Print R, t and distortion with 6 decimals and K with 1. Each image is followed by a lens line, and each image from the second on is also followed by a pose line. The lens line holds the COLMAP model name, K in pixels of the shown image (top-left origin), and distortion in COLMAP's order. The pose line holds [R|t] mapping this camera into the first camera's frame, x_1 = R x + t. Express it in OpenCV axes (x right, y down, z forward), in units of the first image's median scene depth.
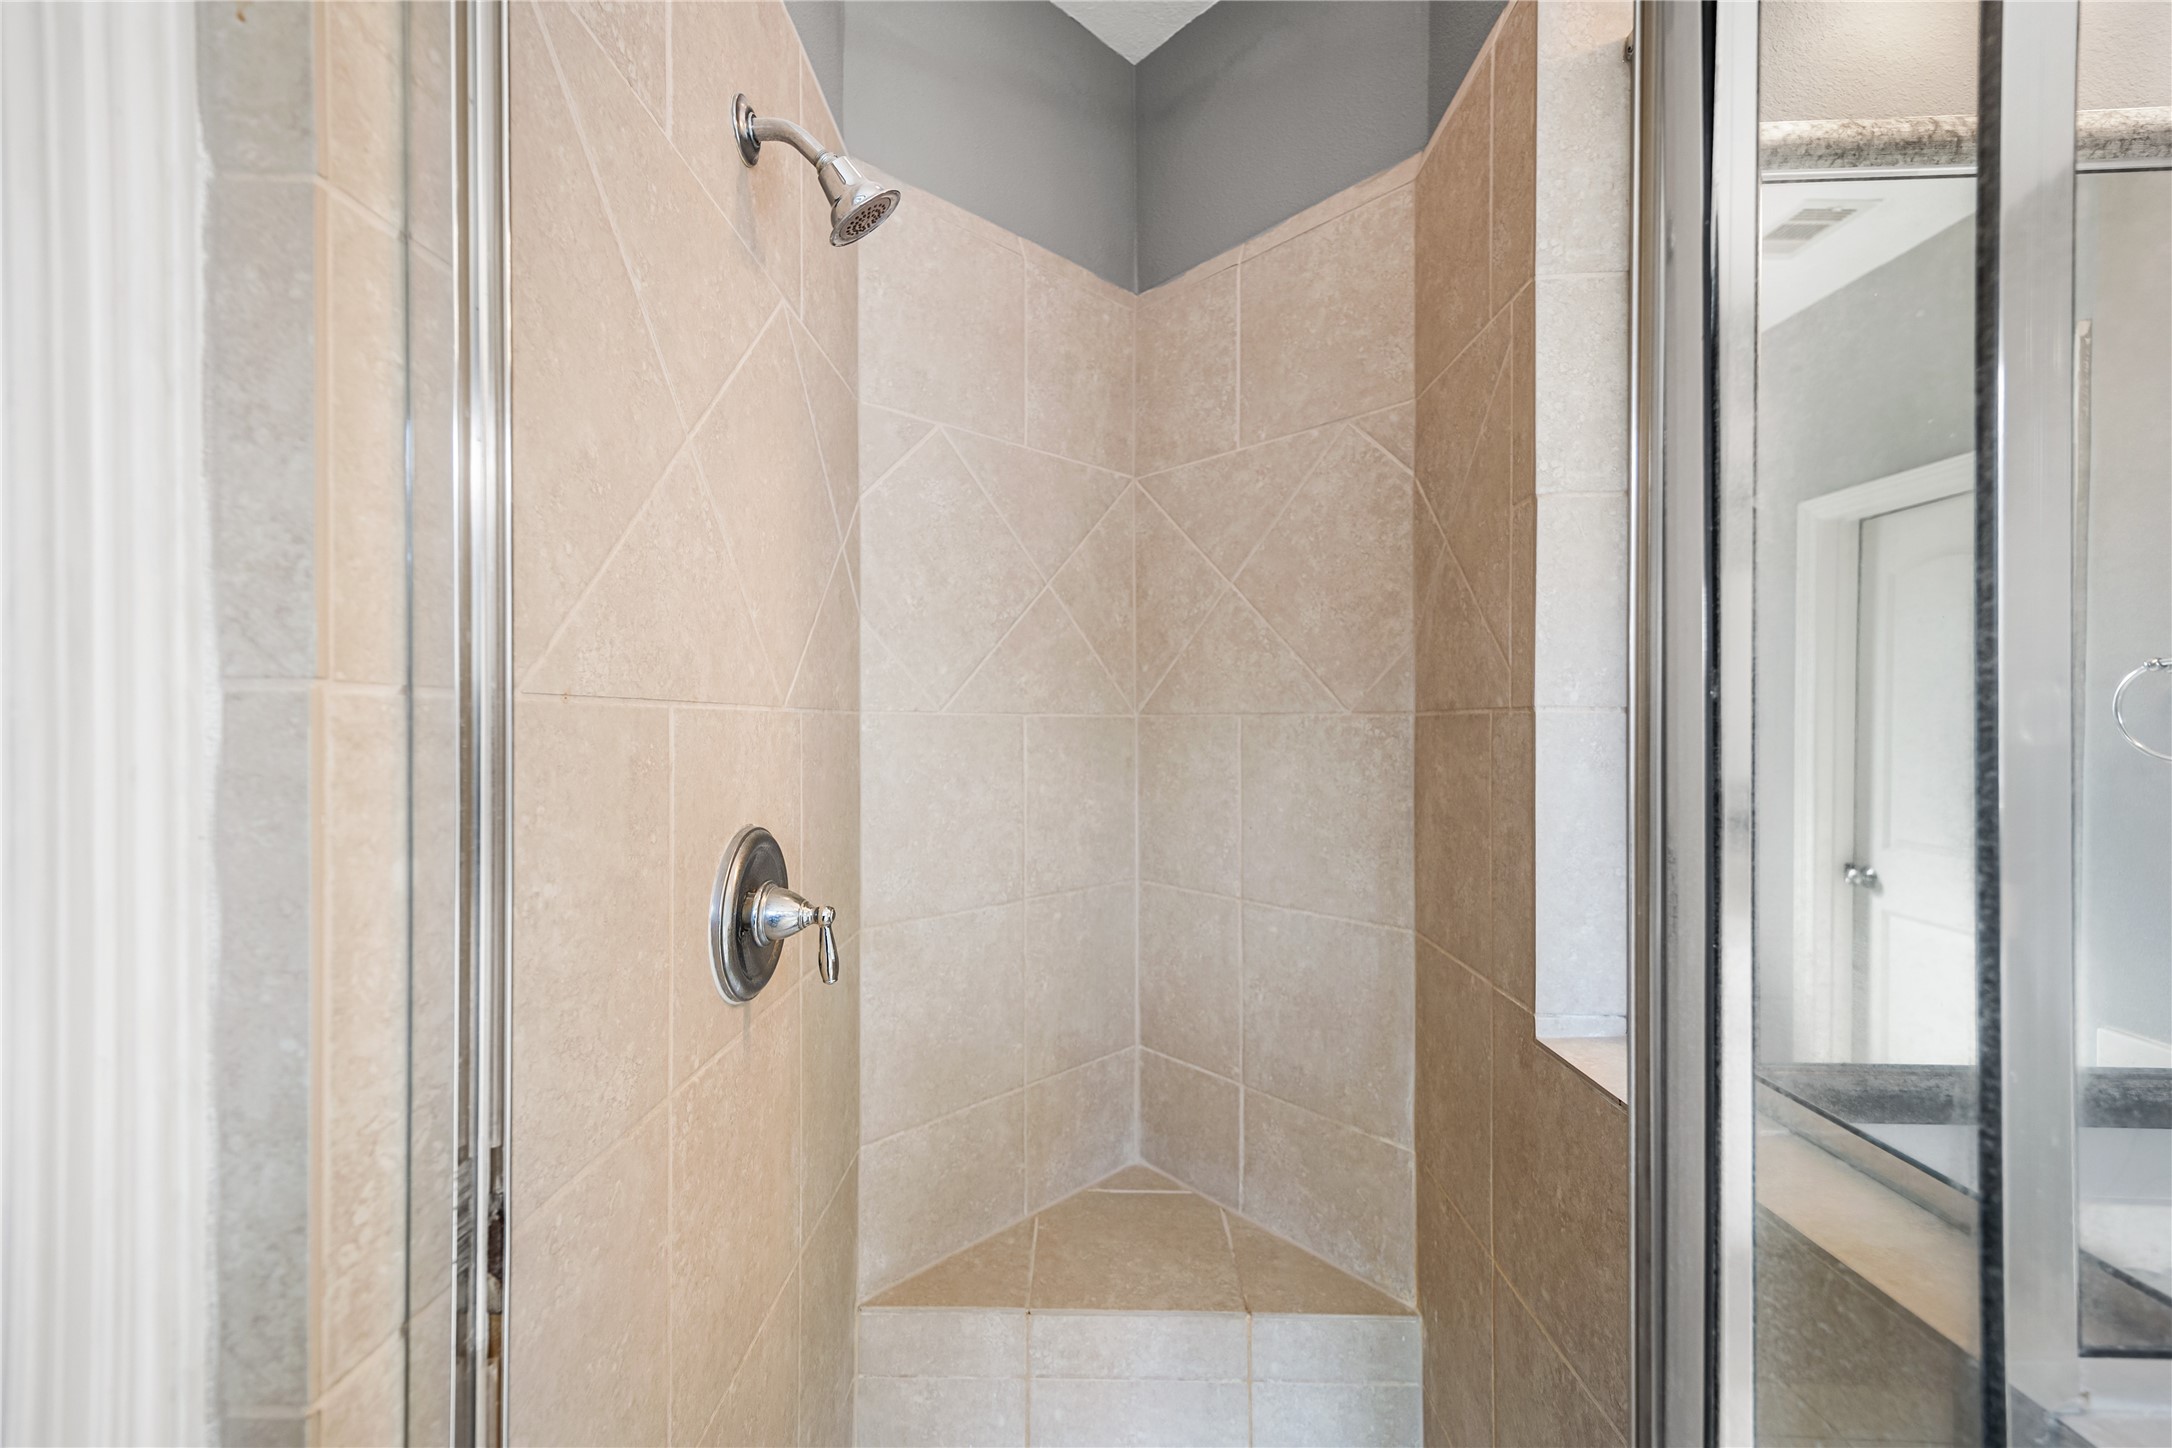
lens RADIAL K [[871.2, 0, 1086.1], [0, 871.2, 717.8], [0, 0, 1]] dist [0.008666, -0.000061]
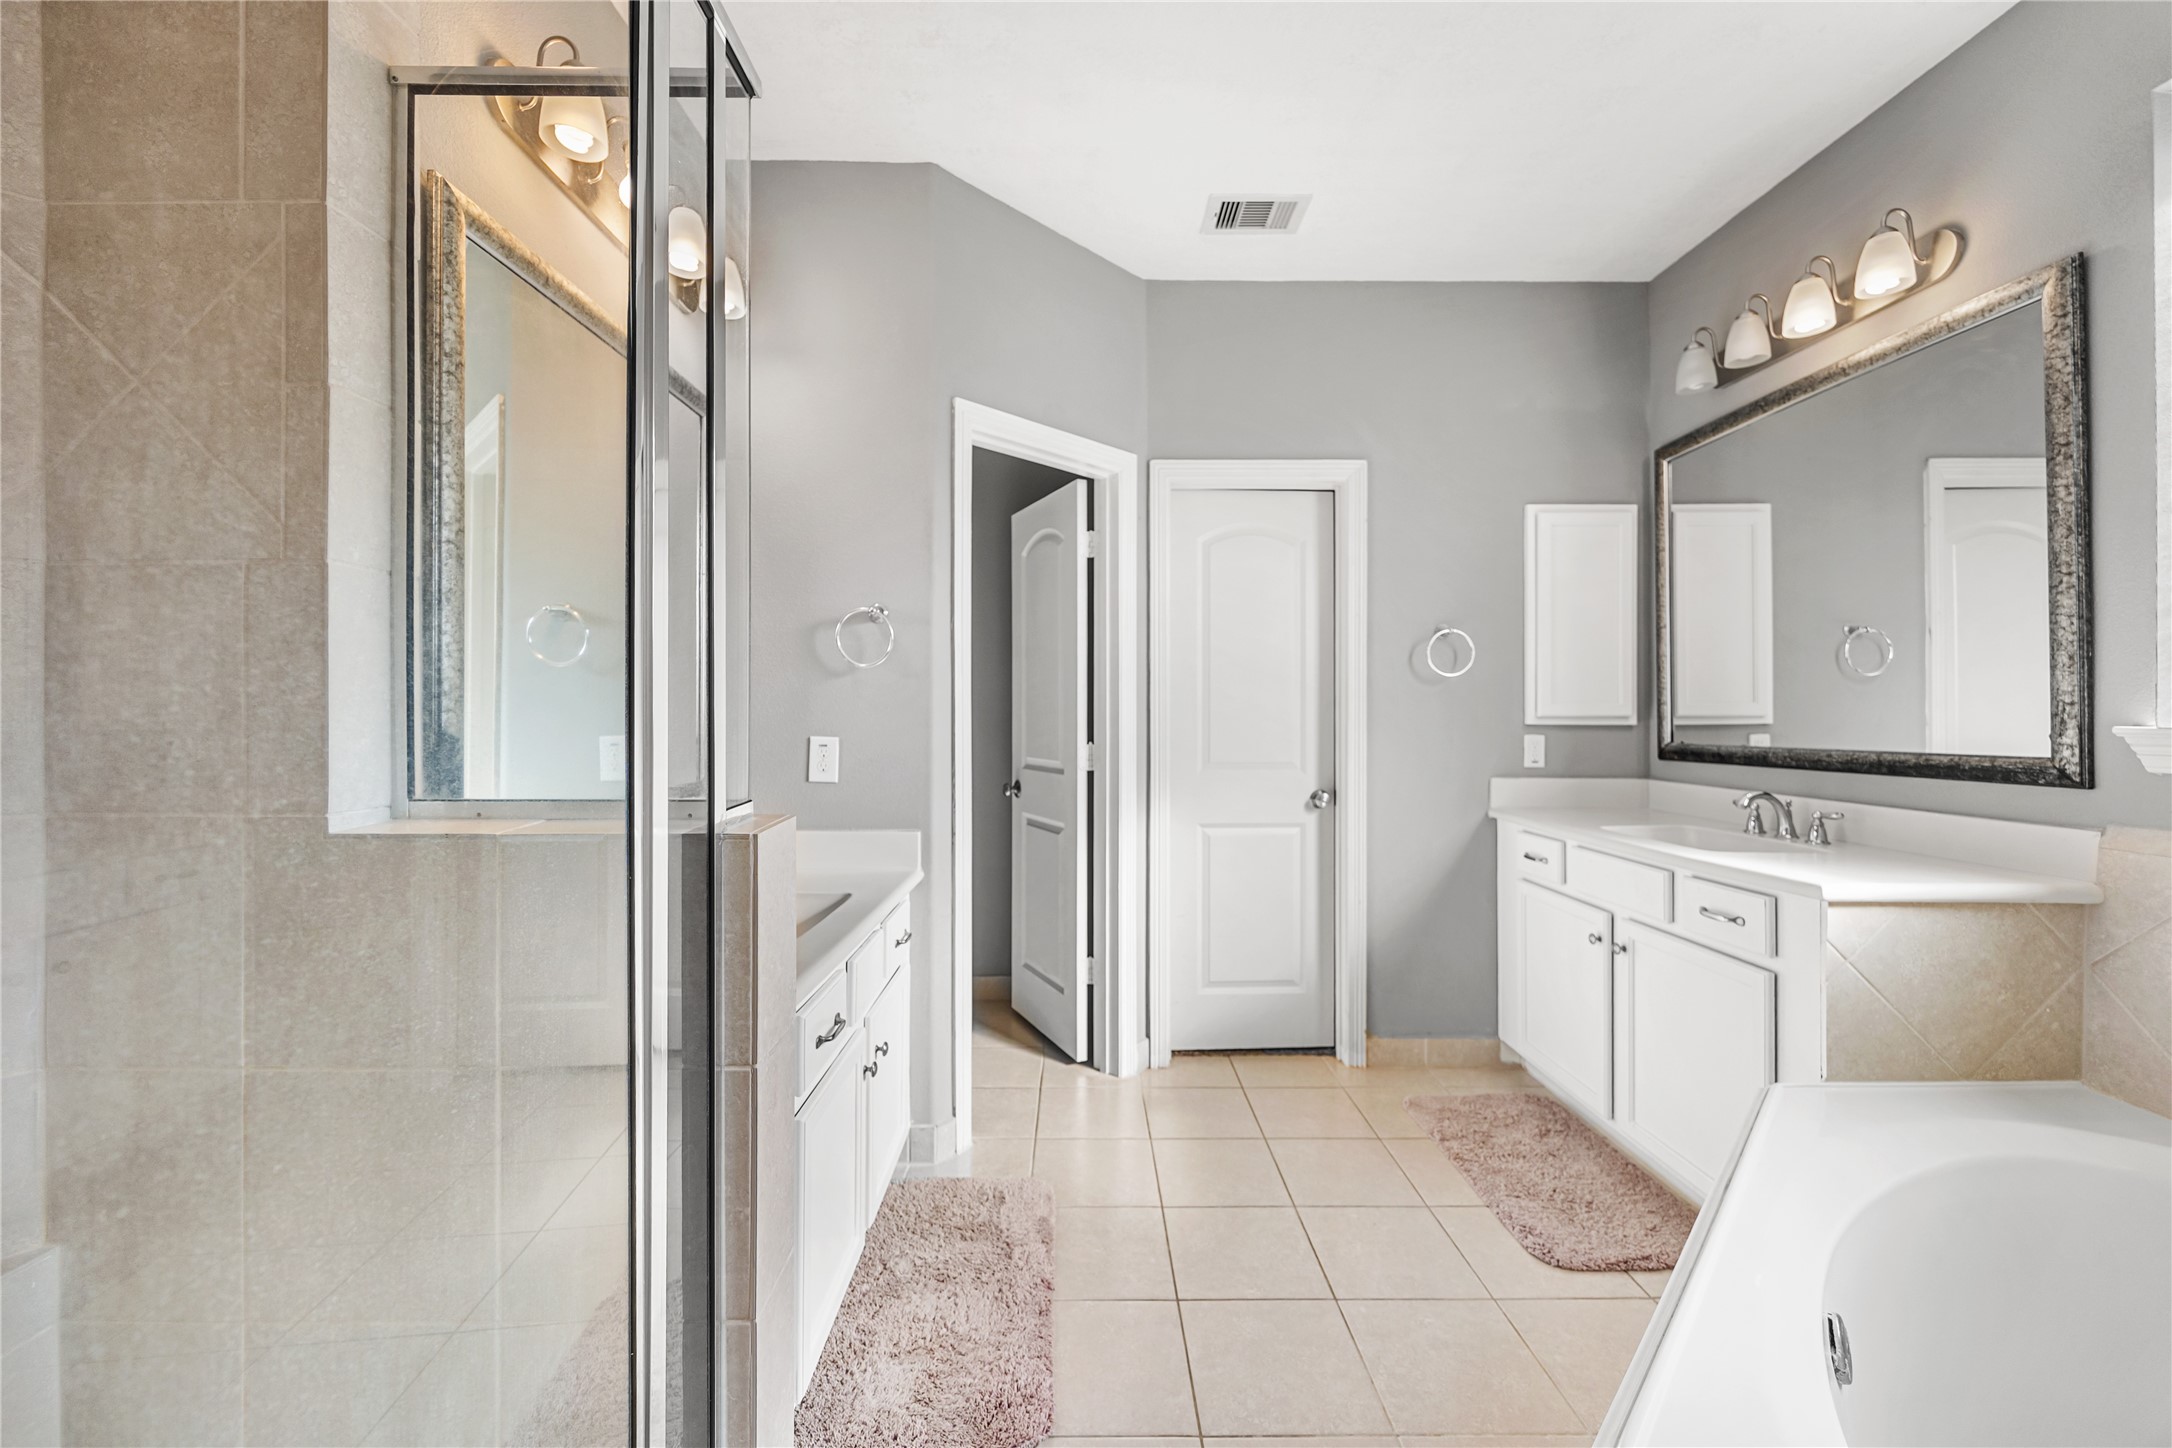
lens RADIAL K [[842.3, 0, 1083.1], [0, 842.3, 710.6], [0, 0, 1]] dist [0.000116, 0.000012]
pose [[-0.036146, 0.004208, 0.999338, -0.683596], [-0.000974, 0.999991, -0.004246, 0.200274], [-0.999346, -0.001127, -0.036142, 0.001820]]
